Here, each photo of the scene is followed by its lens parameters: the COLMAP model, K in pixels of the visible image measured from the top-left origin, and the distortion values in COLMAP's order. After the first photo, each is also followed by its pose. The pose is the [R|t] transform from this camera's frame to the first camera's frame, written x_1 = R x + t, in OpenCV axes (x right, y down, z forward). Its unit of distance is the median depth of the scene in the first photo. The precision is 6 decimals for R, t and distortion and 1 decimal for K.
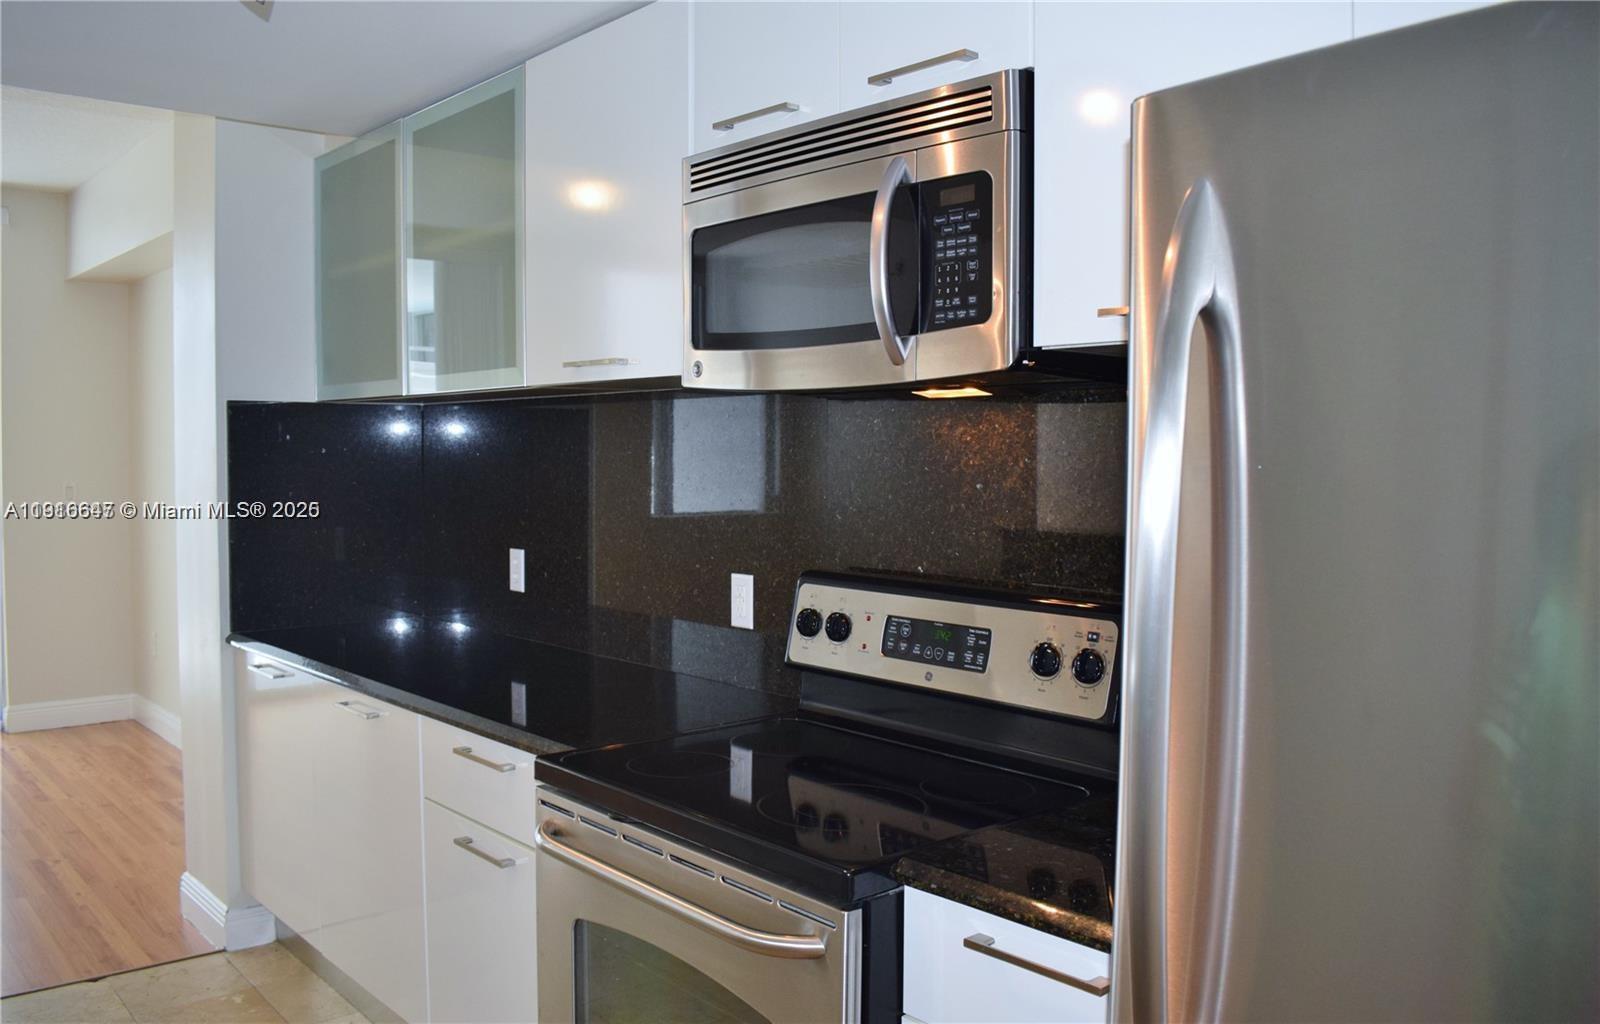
lens RADIAL K [[1300.7, 0, 812.1], [0, 1300.7, 513.9], [0, 0, 1]] dist [-0.097999, 0.018044]
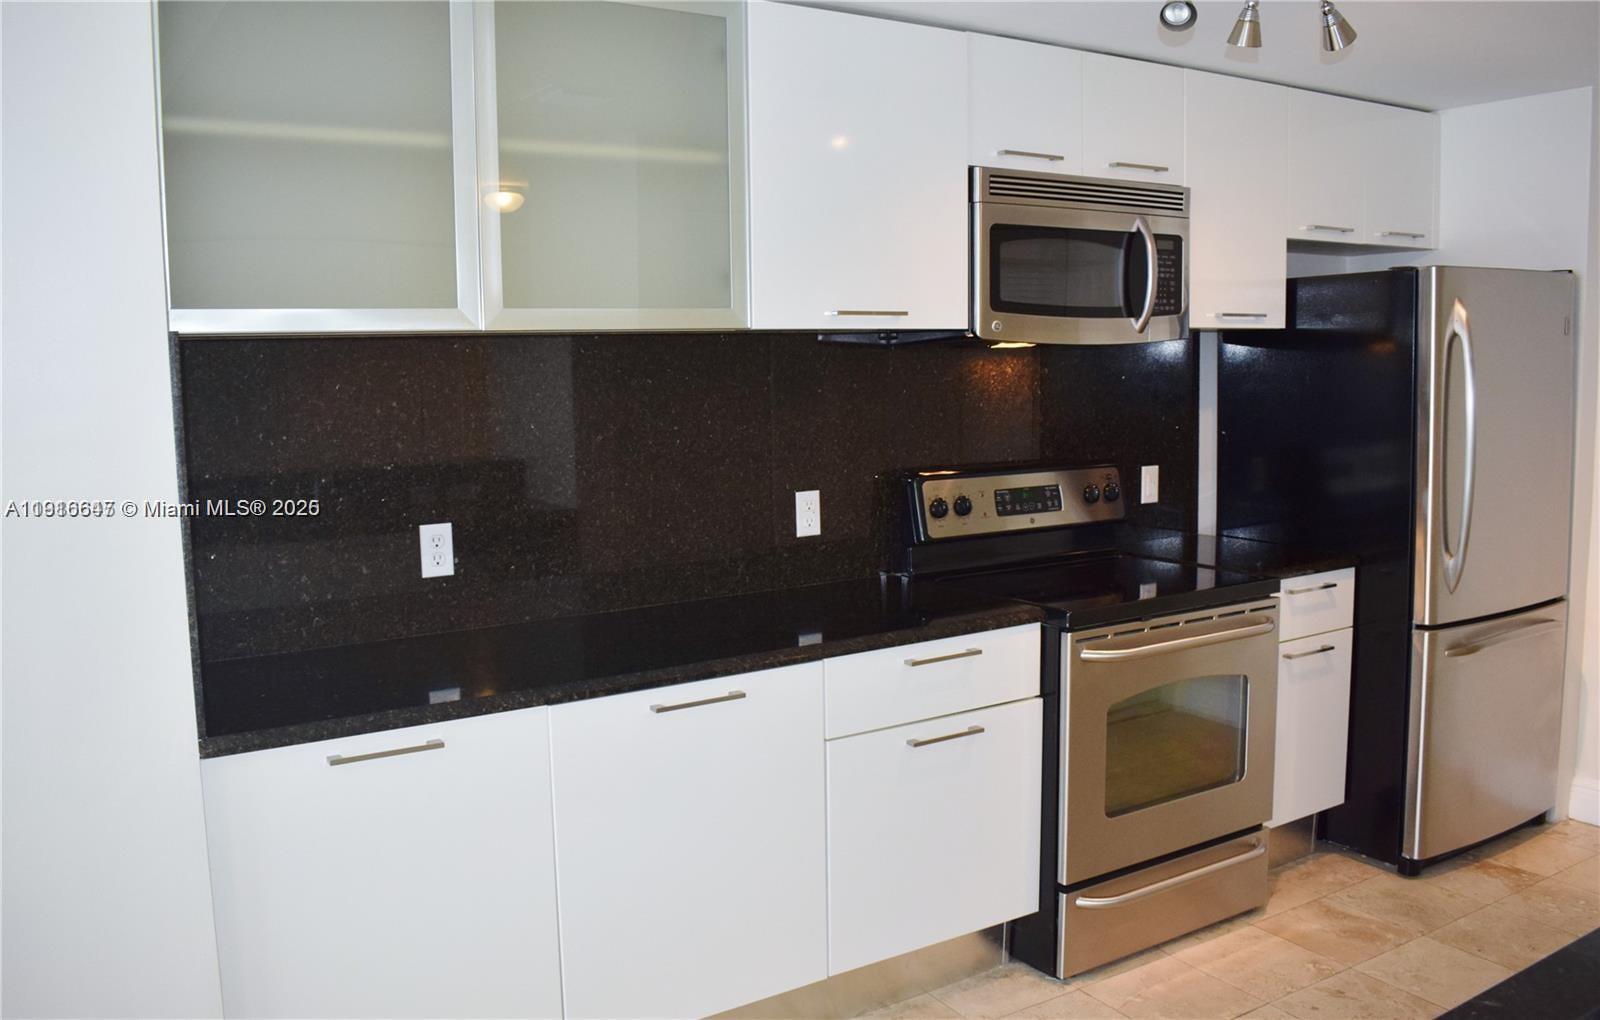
lens RADIAL K [[1300.7, 0, 800.3], [0, 1300.7, 505.3], [0, 0, 1]] dist [-0.097999, 0.018044]
pose [[0.144967, -0.124043, 0.981630, -1.503018], [0.063871, 0.991214, 0.115822, -0.097471], [-0.987373, 0.045908, 0.151616, 1.017302]]
